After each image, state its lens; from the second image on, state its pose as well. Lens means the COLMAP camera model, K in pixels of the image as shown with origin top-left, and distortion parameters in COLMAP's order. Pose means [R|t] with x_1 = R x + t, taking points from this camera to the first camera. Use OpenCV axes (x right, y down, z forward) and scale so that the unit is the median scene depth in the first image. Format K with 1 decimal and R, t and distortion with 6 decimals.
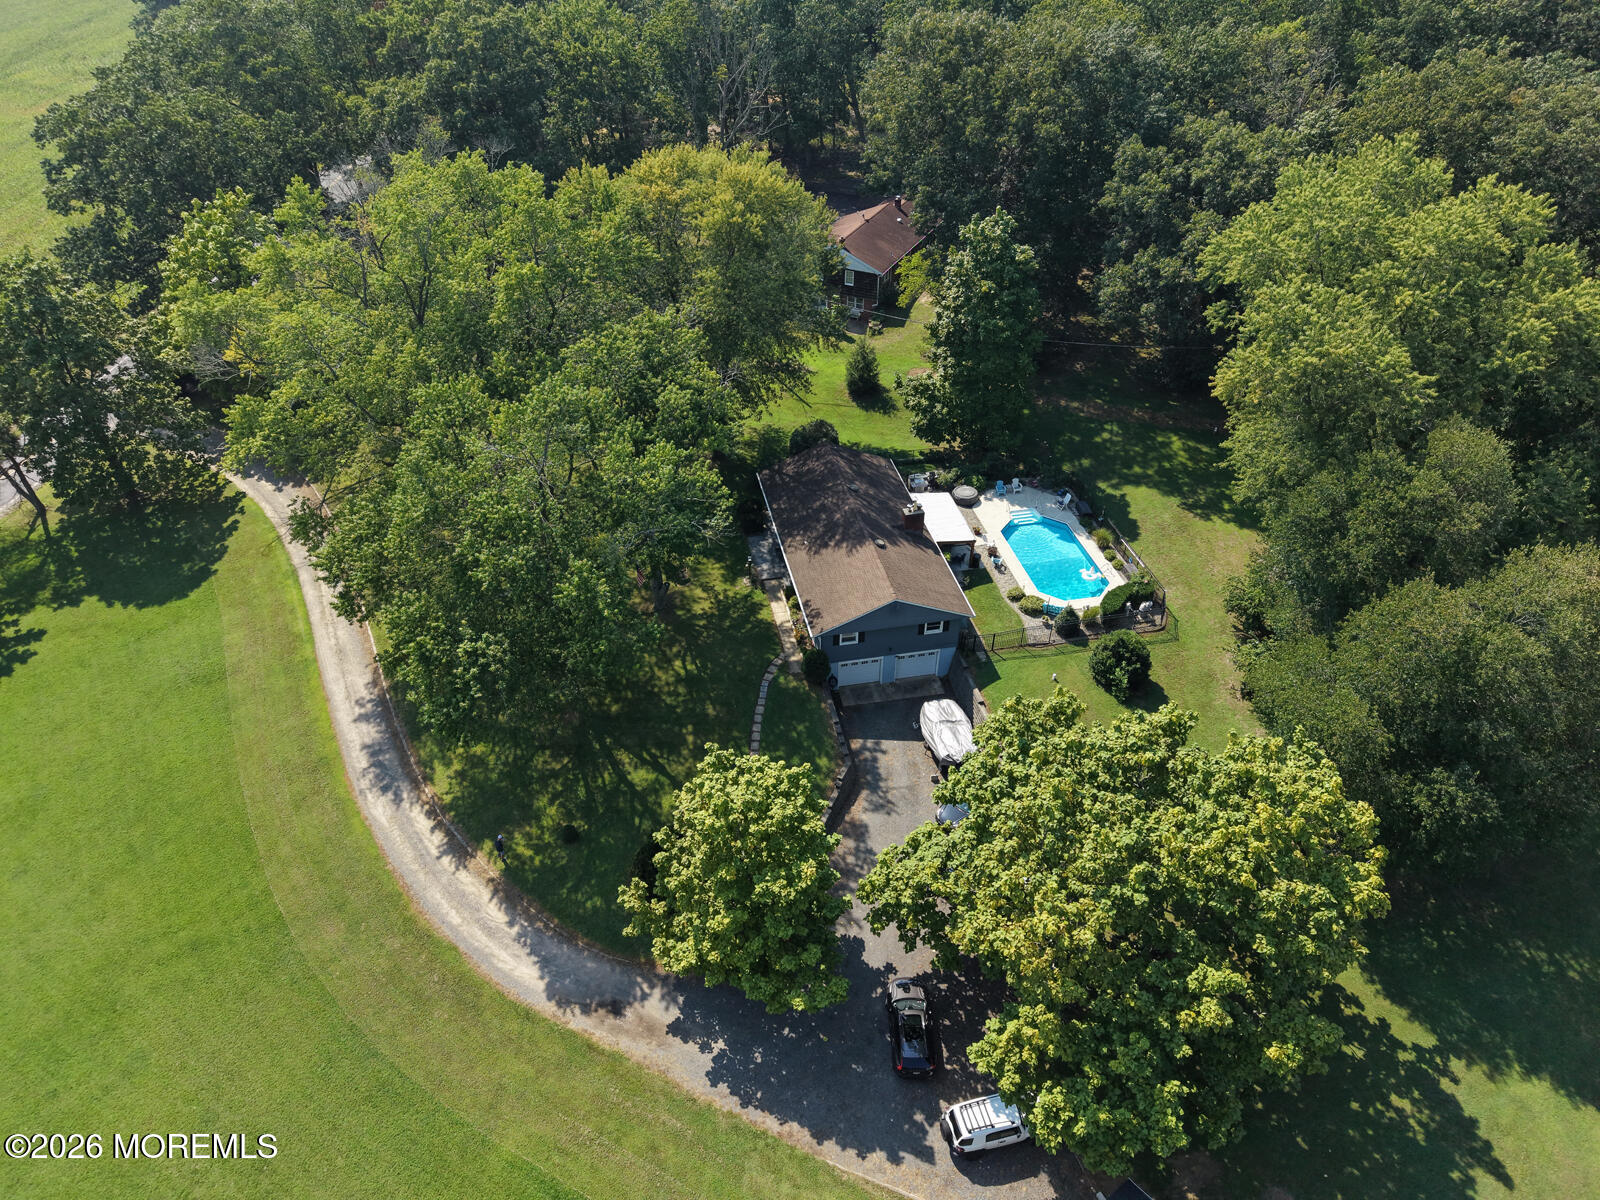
lens RADIAL K [[1070.8, 0, 796.1], [0, 1070.8, 595.6], [0, 0, 1]] dist [0.031902, -0.036262]
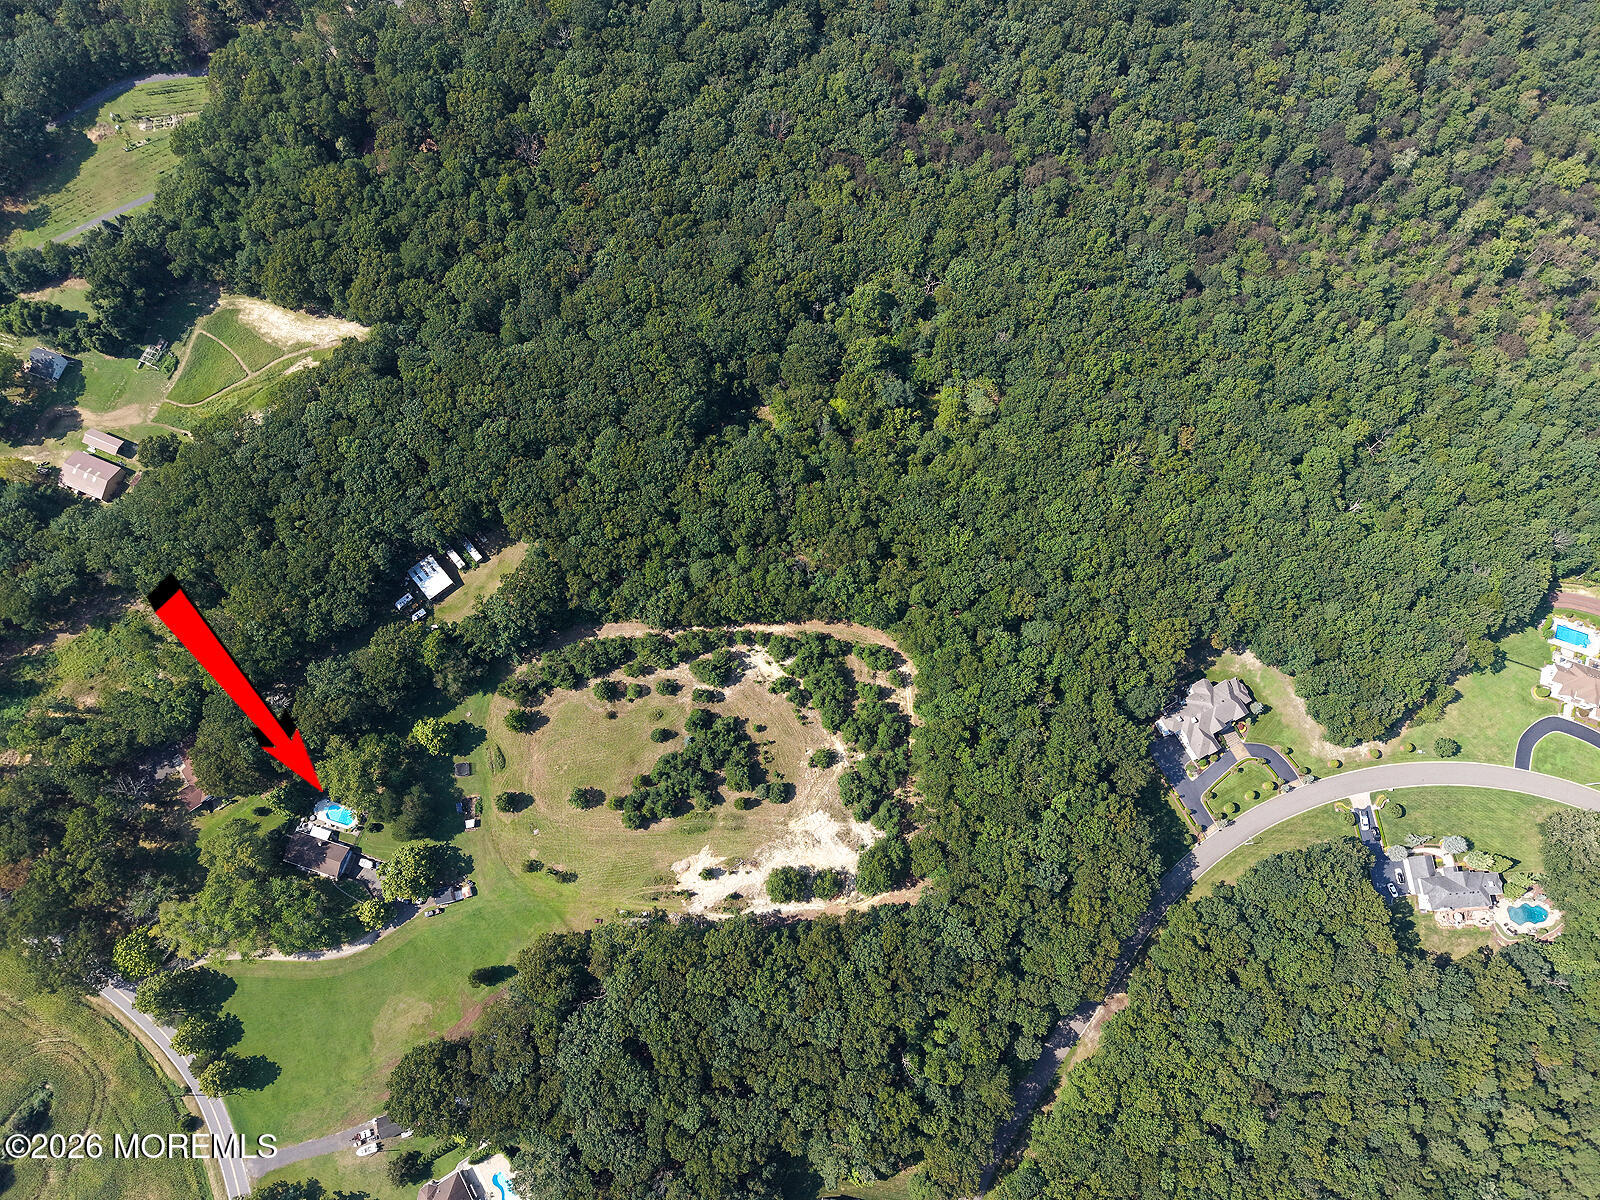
lens RADIAL K [[1070.8, 0, 800.8], [0, 1070.8, 596.7], [0, 0, 1]] dist [0.031902, -0.036262]
pose [[0.483266, -0.843368, 0.234914, 1.113865], [0.529947, 0.495389, 0.688292, -3.306846], [-0.696857, -0.208137, 0.686345, -4.275757]]
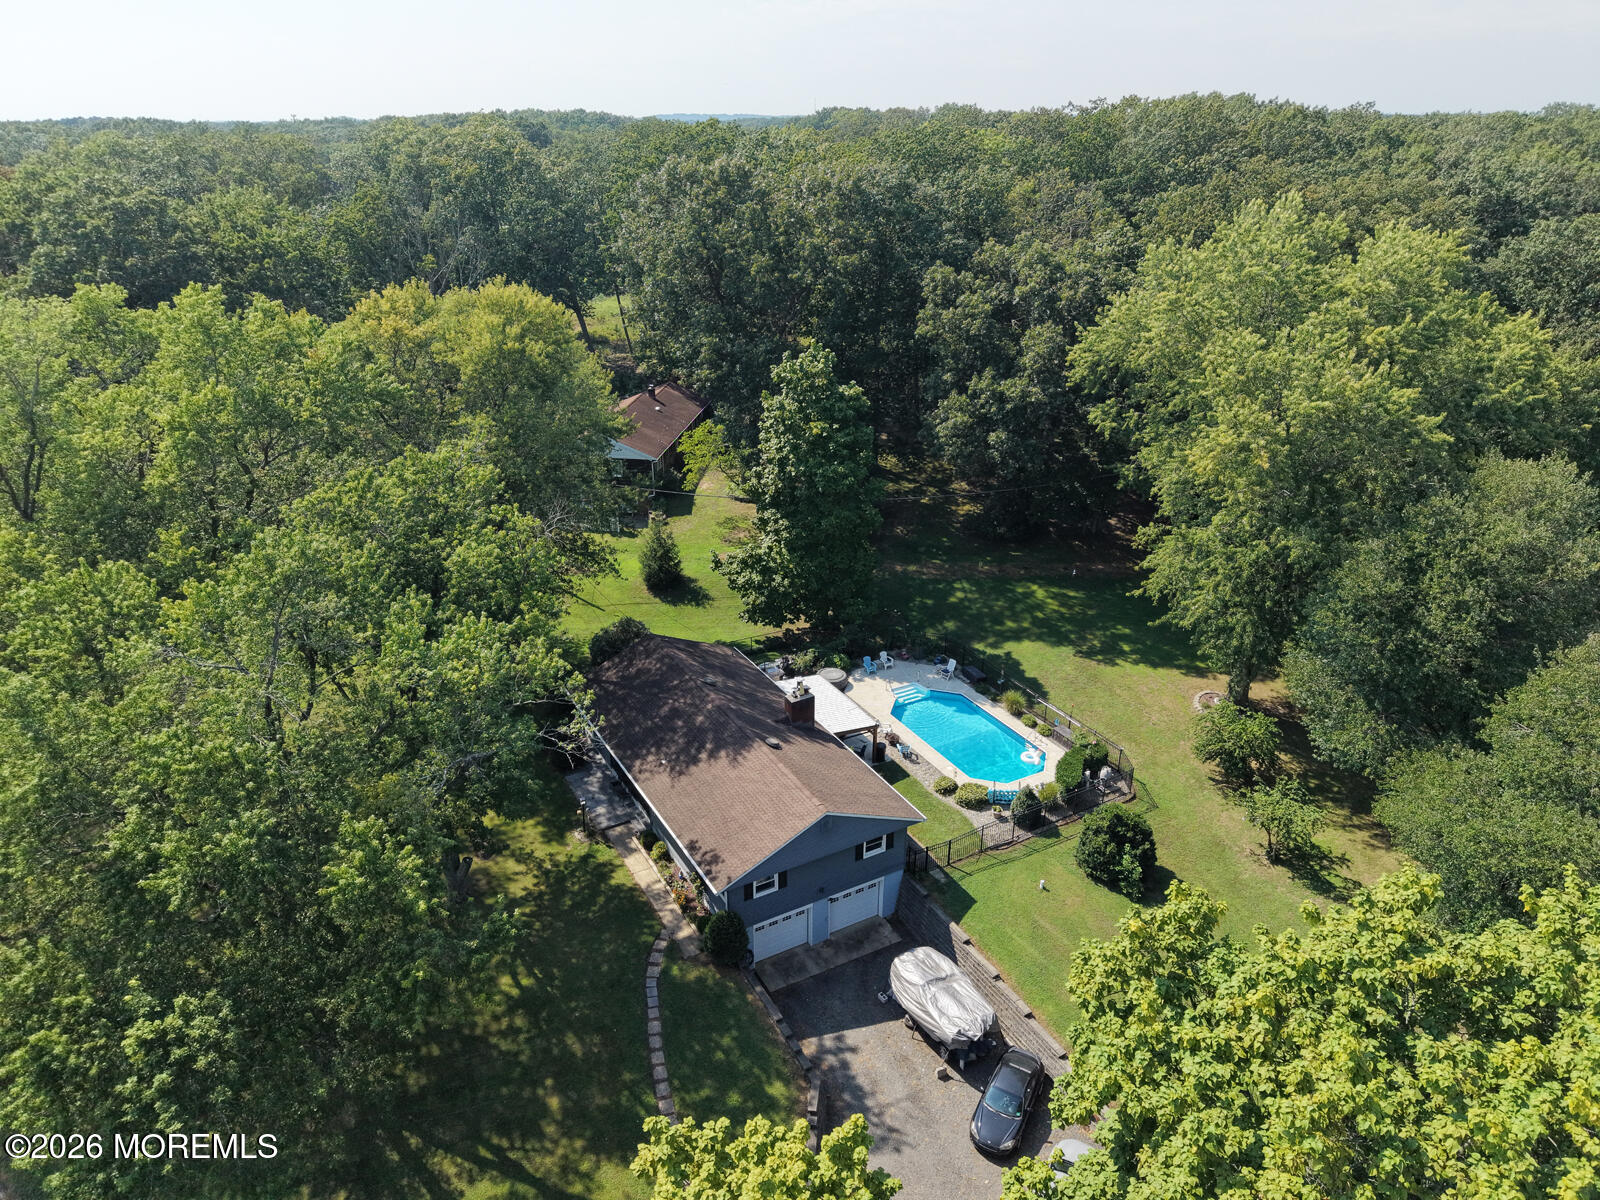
lens RADIAL K [[1070.8, 0, 792.1], [0, 1070.8, 592.7], [0, 0, 1]] dist [0.031902, -0.036262]
pose [[0.952991, -0.119379, 0.278491, -0.104783], [0.182839, 0.959486, -0.214374, 0.011107], [-0.241617, 0.255215, 0.936209, 0.316449]]
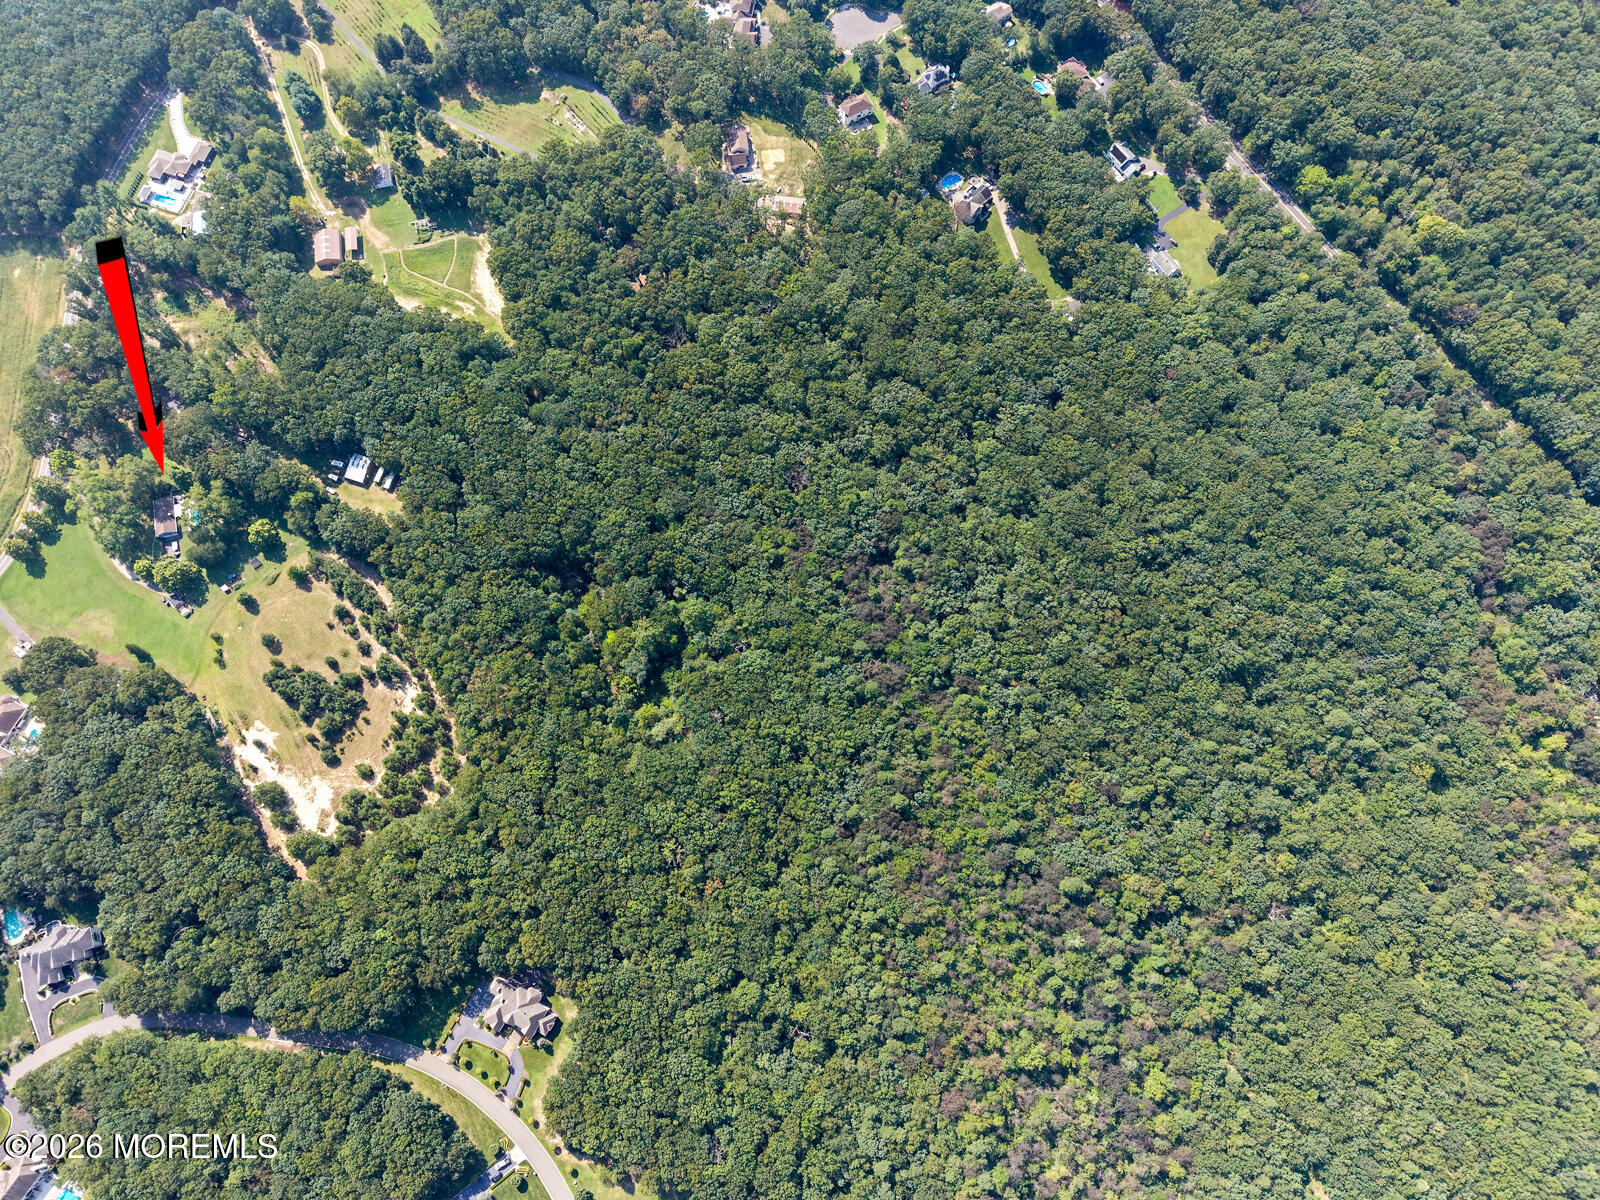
lens RADIAL K [[1070.8, 0, 801.0], [0, 1070.8, 602.2], [0, 0, 1]] dist [0.031902, -0.036262]
pose [[0.998909, -0.046644, -0.002050, 5.121981], [0.038635, 0.801142, 0.597226, -4.454285], [-0.026215, -0.596654, 0.802070, -6.297924]]
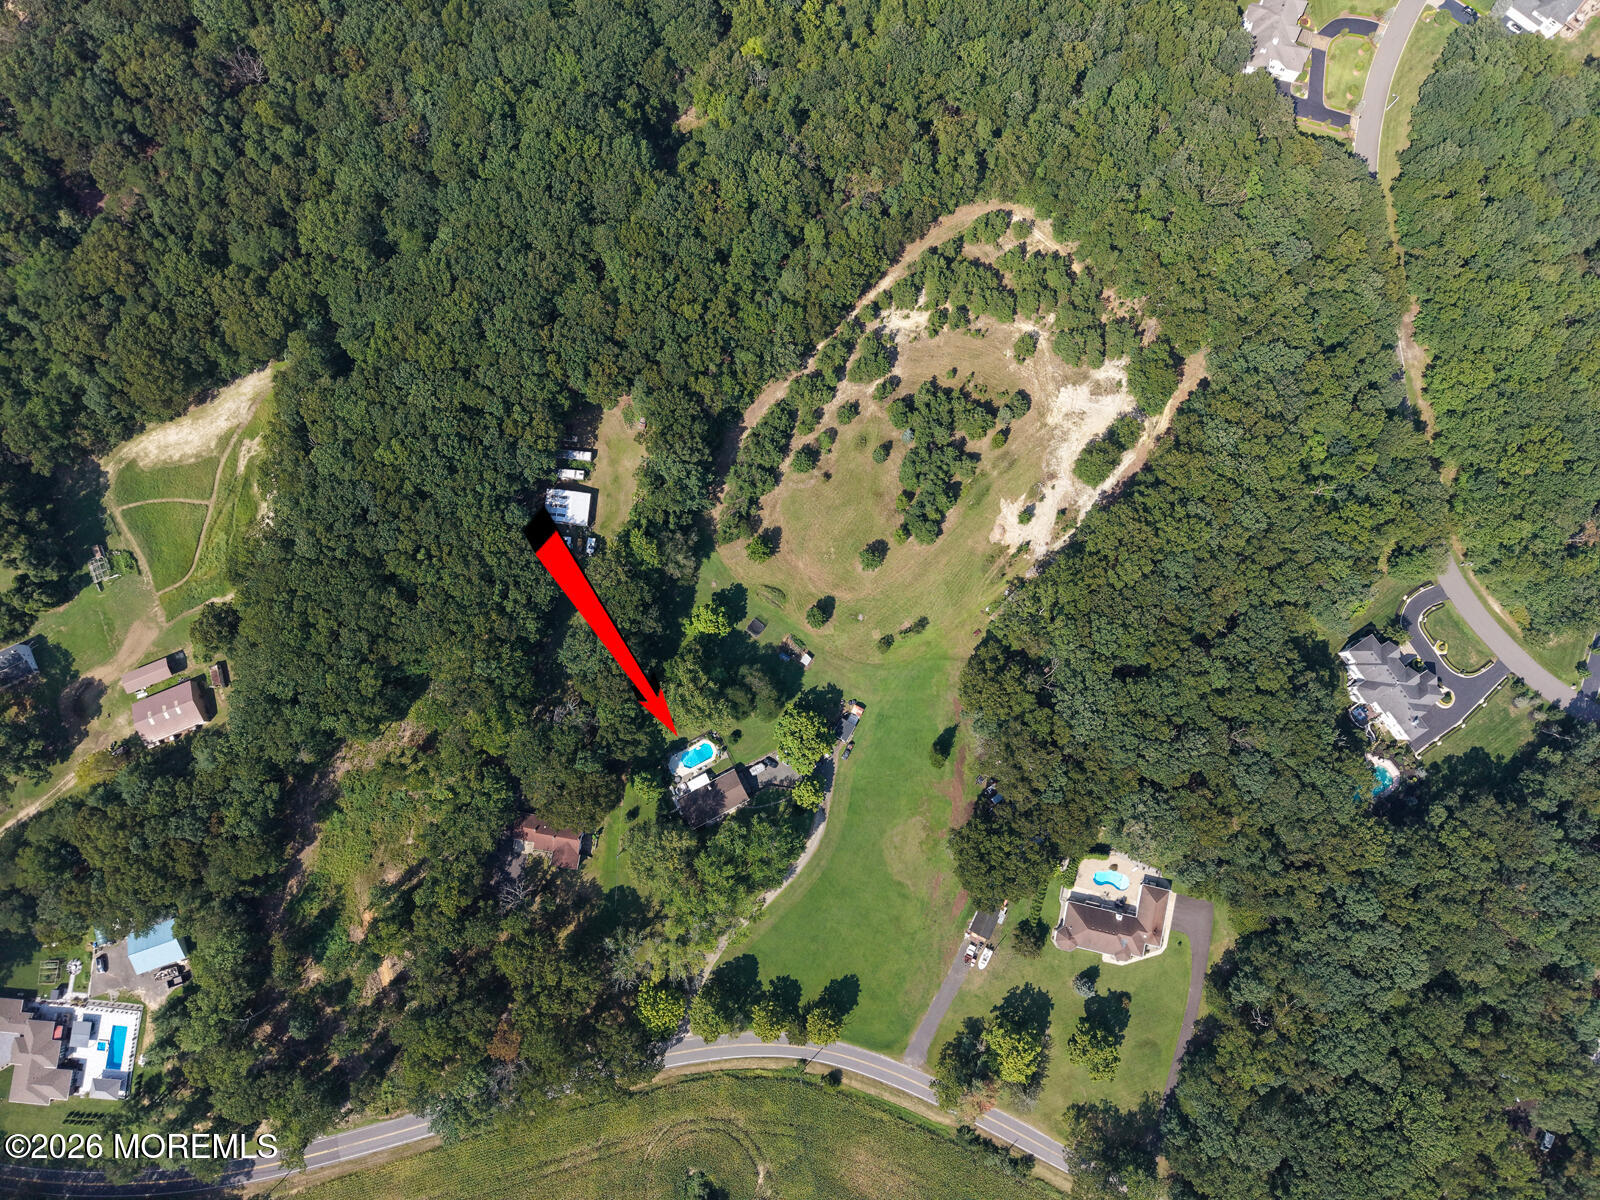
lens RADIAL K [[1070.8, 0, 797.4], [0, 1070.8, 603.8], [0, 0, 1]] dist [0.031902, -0.036262]
pose [[-0.275882, -0.953079, 0.124620, 0.206101], [0.586505, -0.064200, 0.807397, -3.906770], [-0.761512, 0.295836, 0.576698, -2.395142]]
